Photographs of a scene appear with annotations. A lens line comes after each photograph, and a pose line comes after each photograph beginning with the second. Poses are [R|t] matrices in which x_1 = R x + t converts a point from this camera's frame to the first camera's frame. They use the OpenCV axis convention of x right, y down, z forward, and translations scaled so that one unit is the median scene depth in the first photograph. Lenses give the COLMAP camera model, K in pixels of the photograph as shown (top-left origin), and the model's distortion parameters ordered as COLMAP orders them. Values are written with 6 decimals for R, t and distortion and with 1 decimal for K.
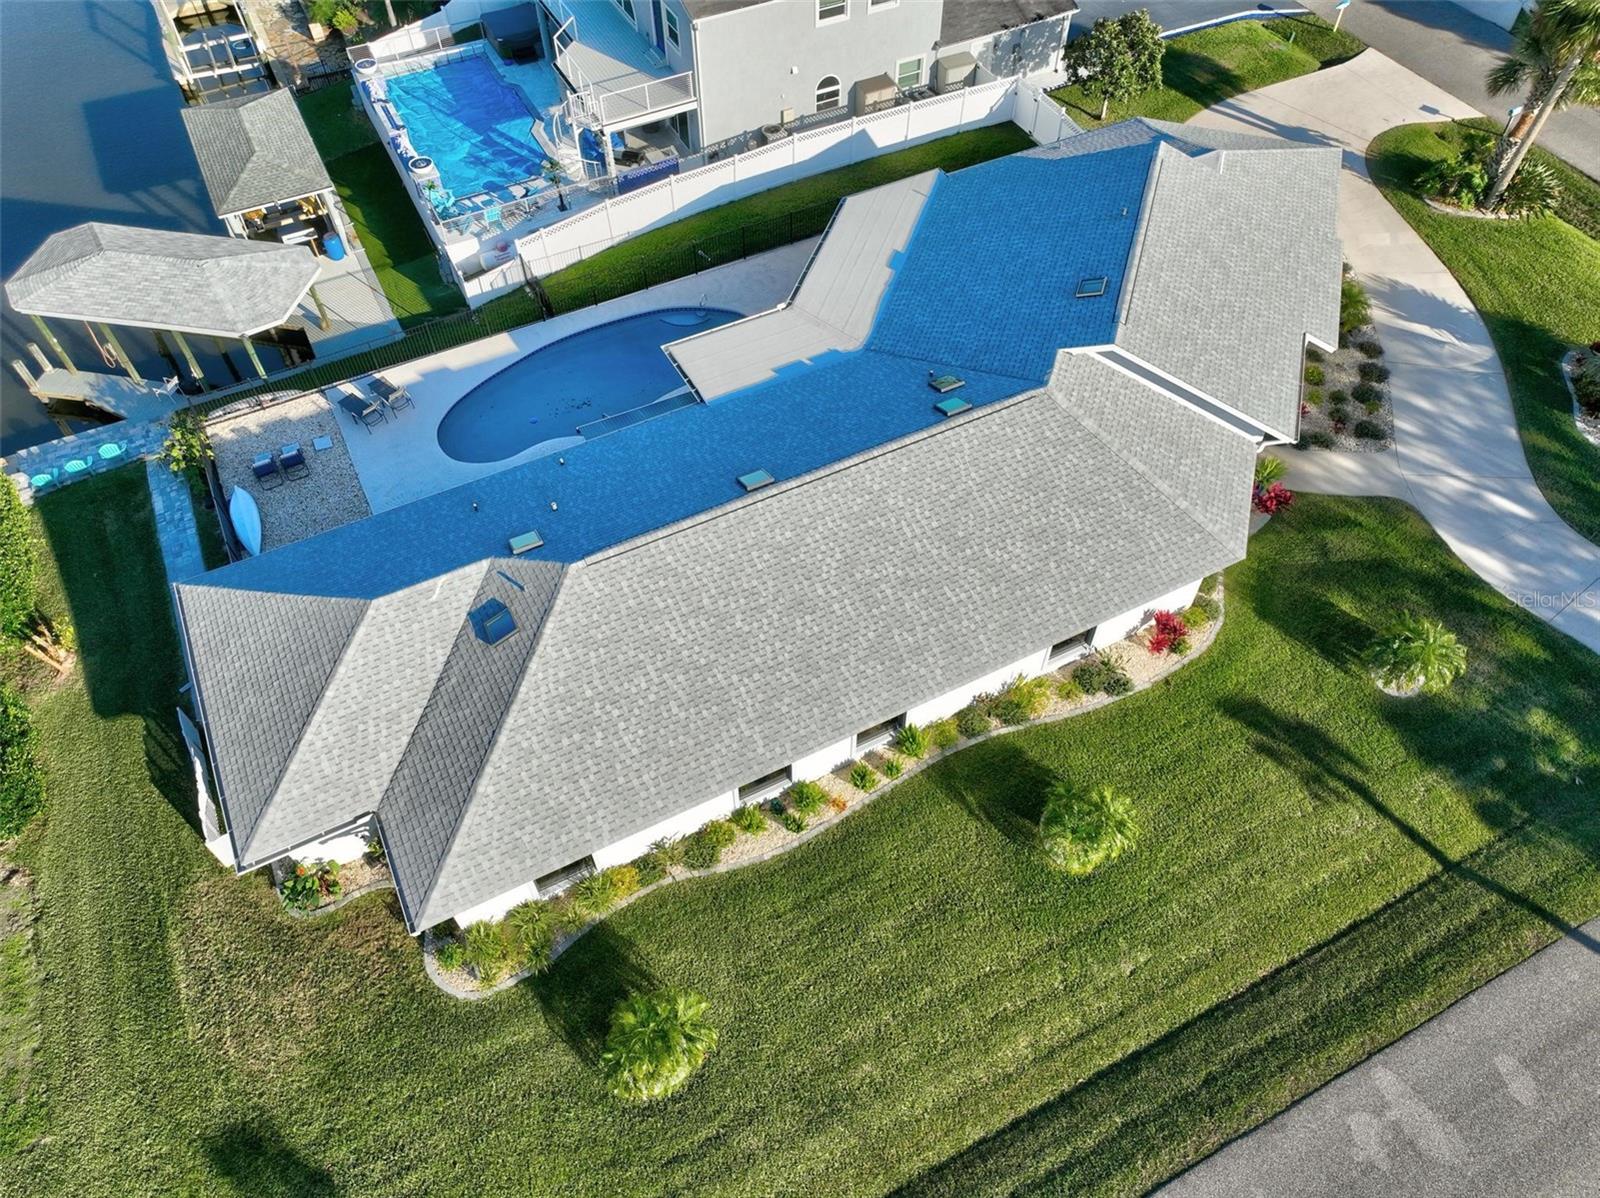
lens RADIAL K [[1131.4, 0, 800.0], [0, 1131.4, 599.0], [0, 0, 1]] dist [-0.004173, 0.021434]
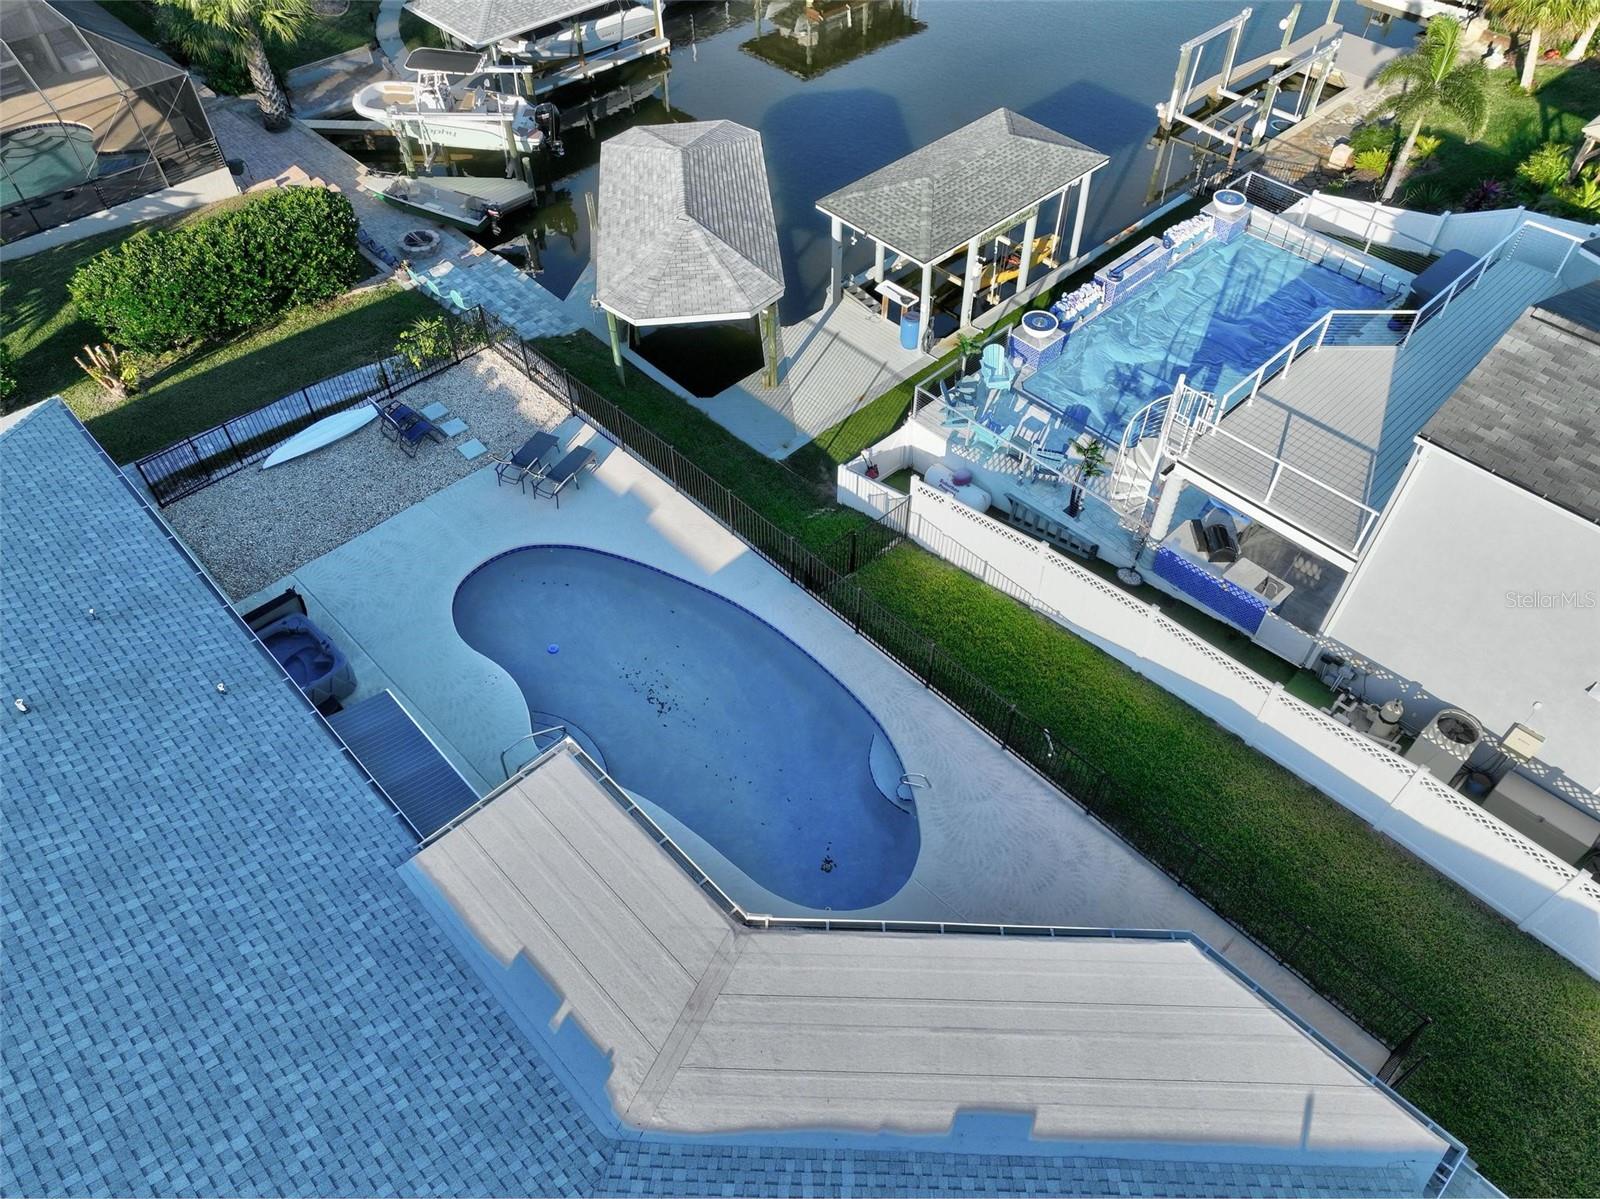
lens RADIAL K [[1131.4, 0, 800.0], [0, 1131.4, 599.5], [0, 0, 1]] dist [-0.004173, 0.021434]
pose [[0.283414, 0.726531, -0.625963, 0.189237], [-0.759126, 0.568819, 0.316501, -0.508060], [0.586007, 0.385484, 0.712740, 0.667418]]
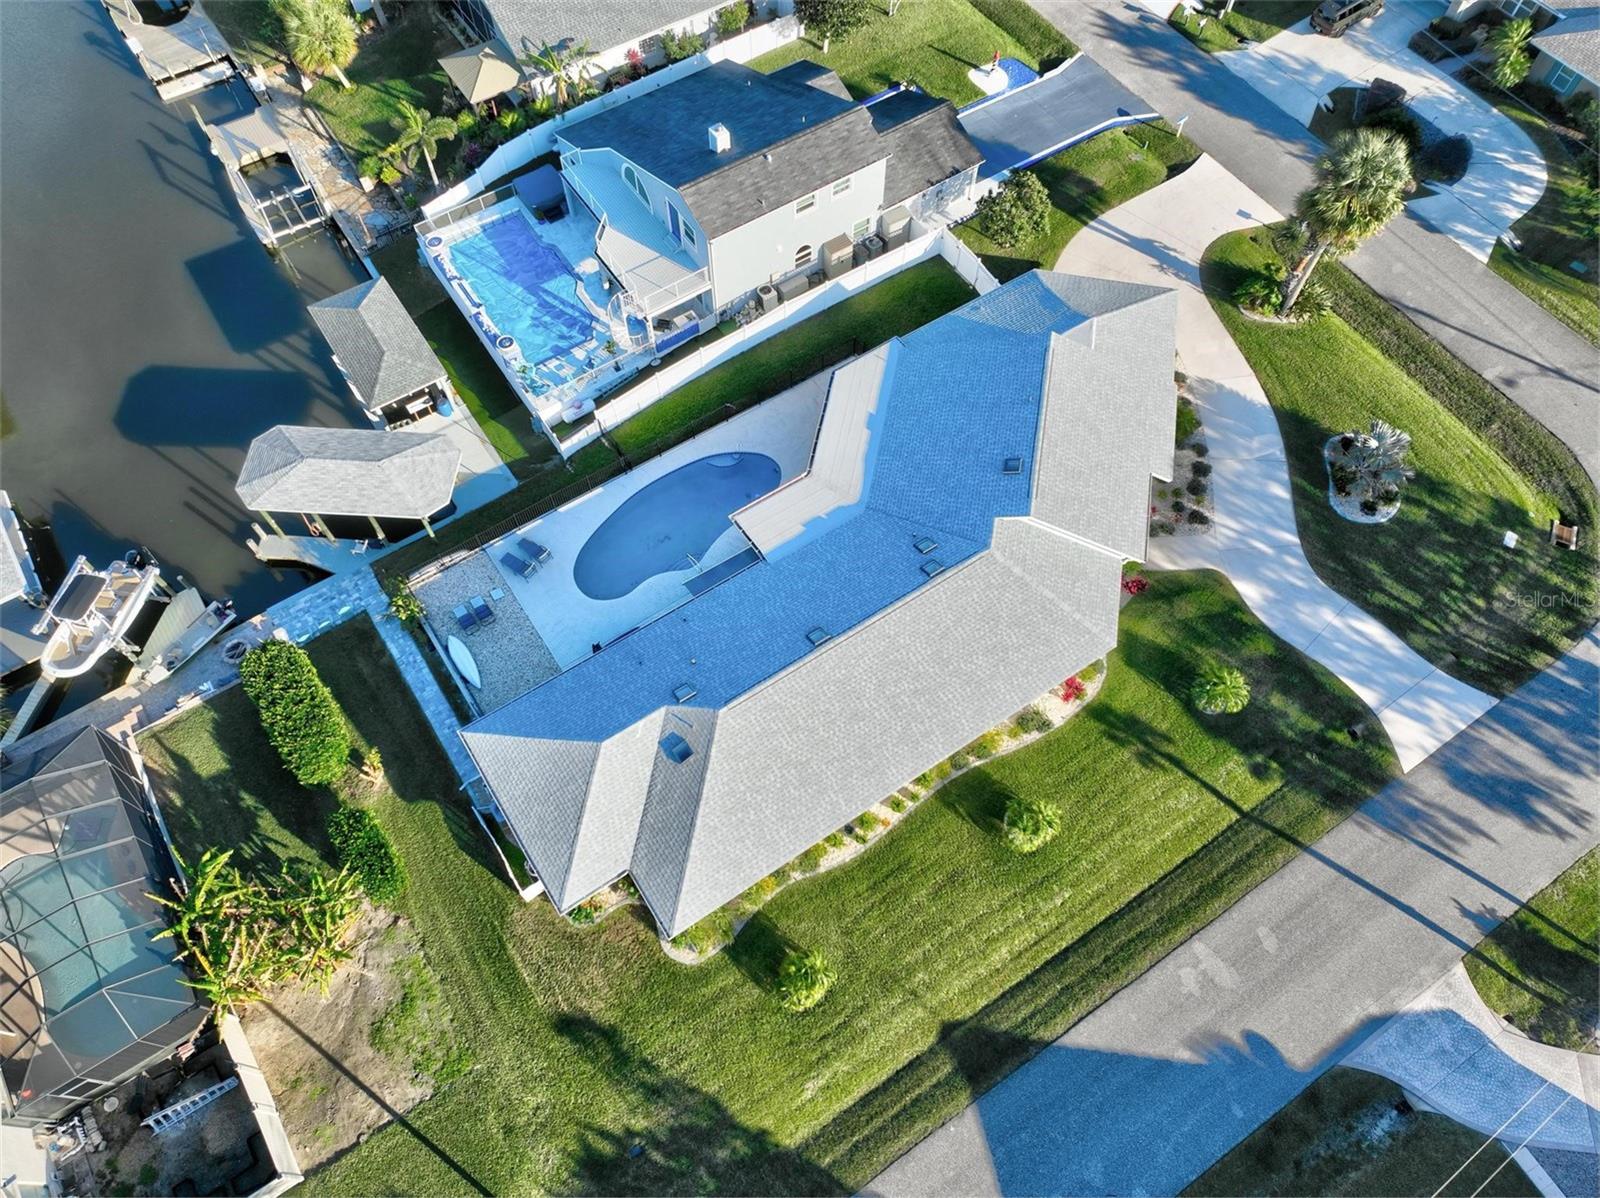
lens RADIAL K [[1131.4, 0, 800.0], [0, 1131.4, 599.0], [0, 0, 1]] dist [-0.004173, 0.021434]
pose [[0.993434, -0.097879, 0.059228, -0.128828], [0.087846, 0.984288, 0.153167, -0.336503], [-0.073290, -0.146958, 0.986424, -0.485072]]
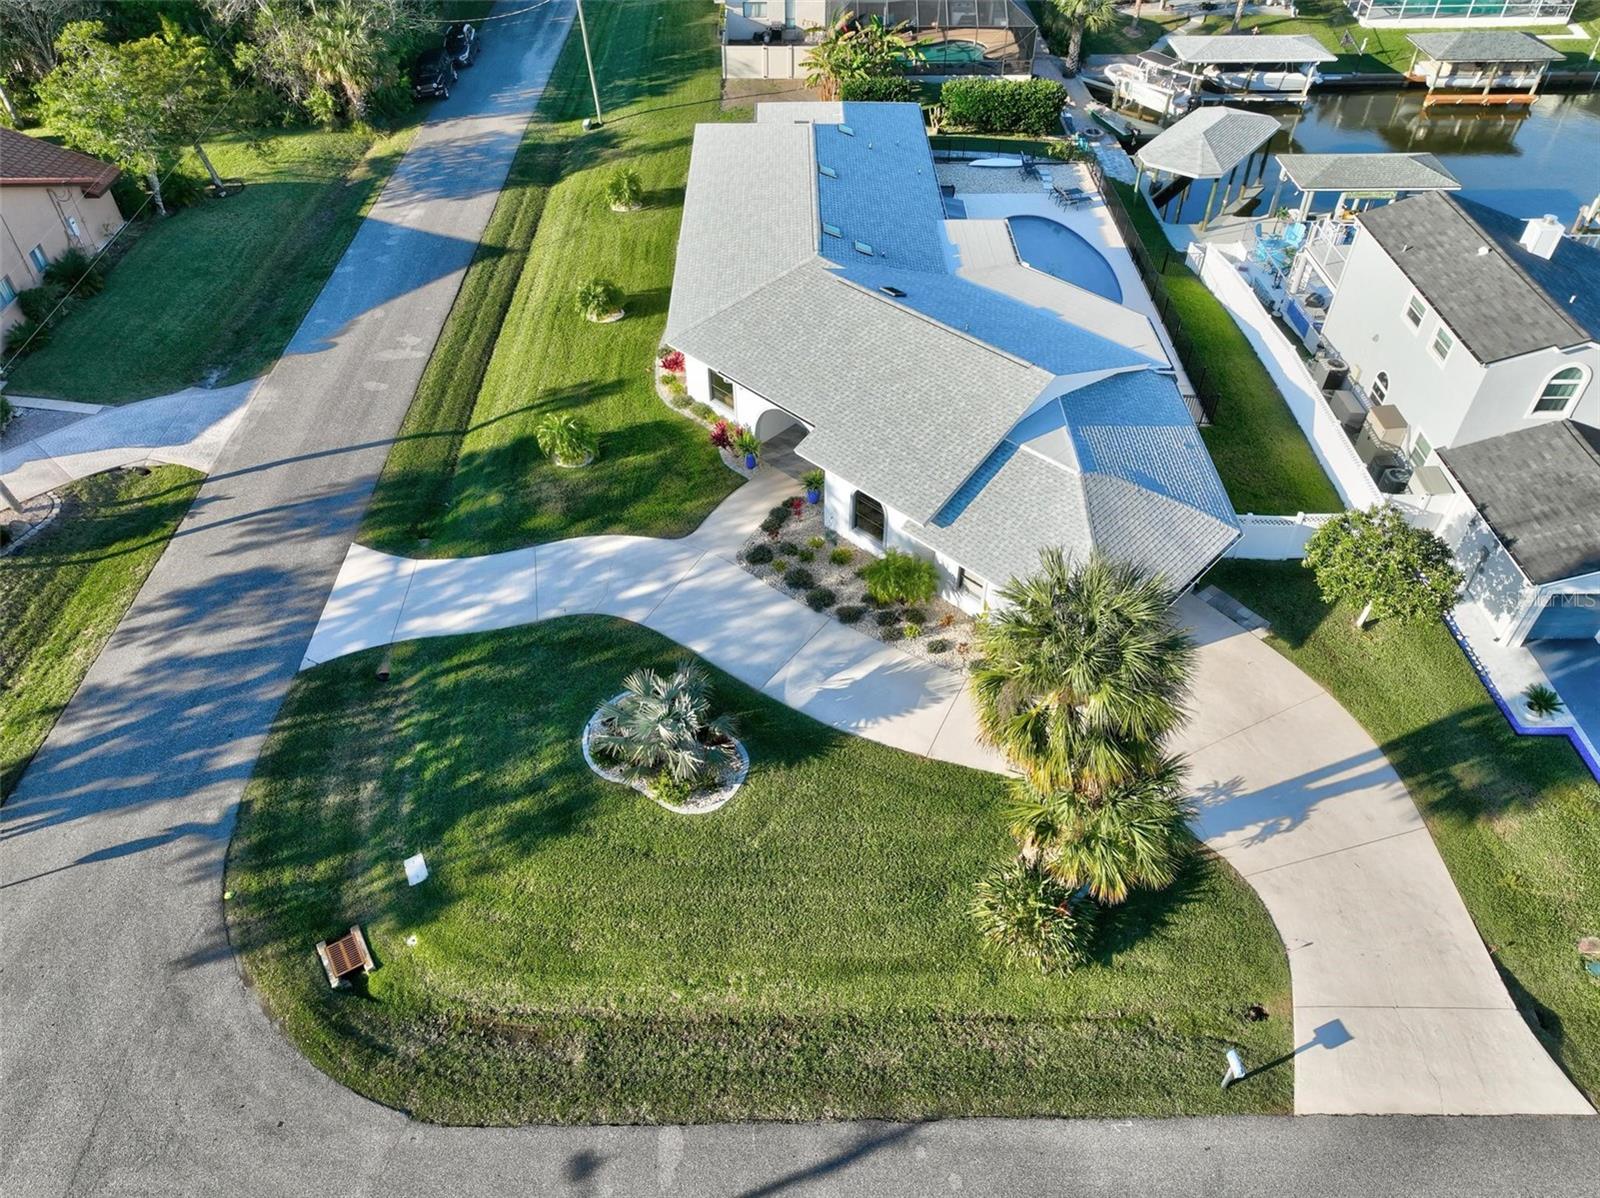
lens RADIAL K [[1131.4, 0, 800.0], [0, 1131.4, 599.0], [0, 0, 1]] dist [-0.004173, 0.021434]
pose [[-0.445699, 0.619633, -0.646071, 1.266201], [-0.707555, 0.198272, 0.678273, -0.940410], [0.548378, 0.759436, 0.350055, 0.712869]]
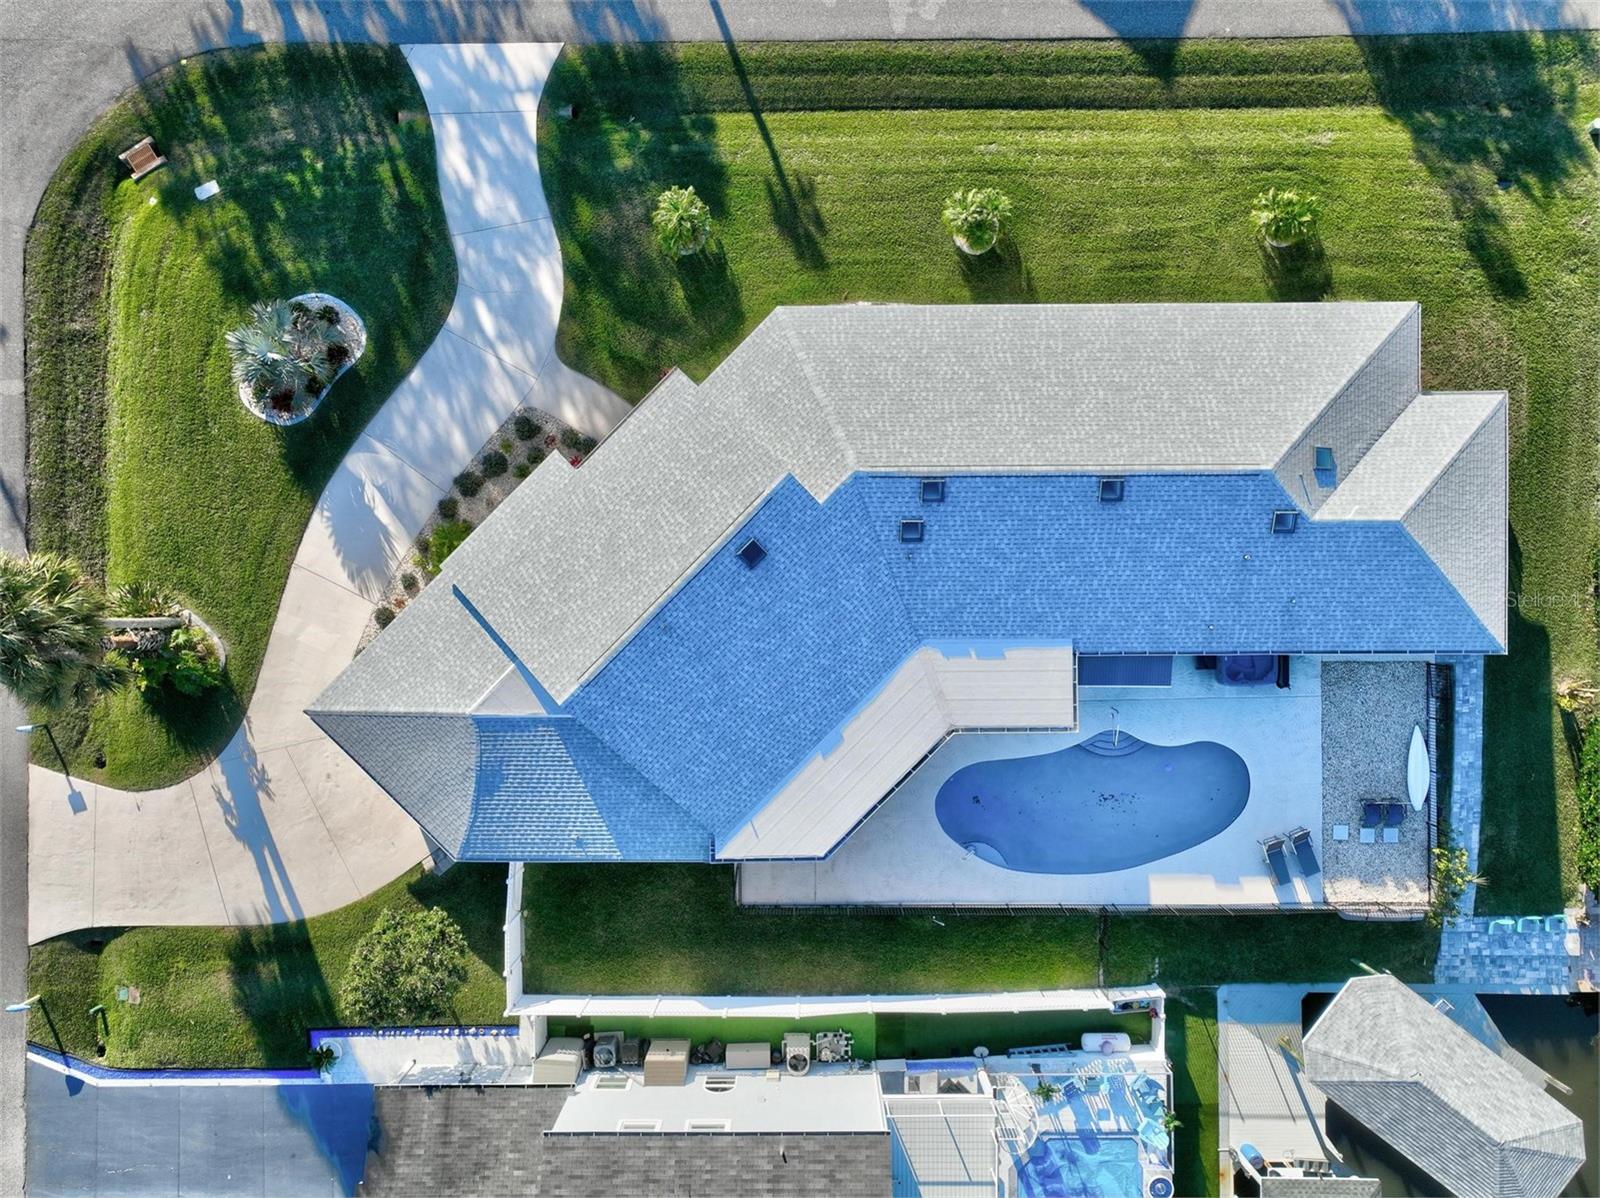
lens RADIAL K [[1131.4, 0, 800.0], [0, 1131.4, 599.0], [0, 0, 1]] dist [-0.004173, 0.021434]
pose [[-0.892206, -0.451513, 0.010241, 0.172375], [0.364580, -0.706671, 0.606381, -0.914387], [-0.266551, 0.544750, 0.795109, 0.108935]]
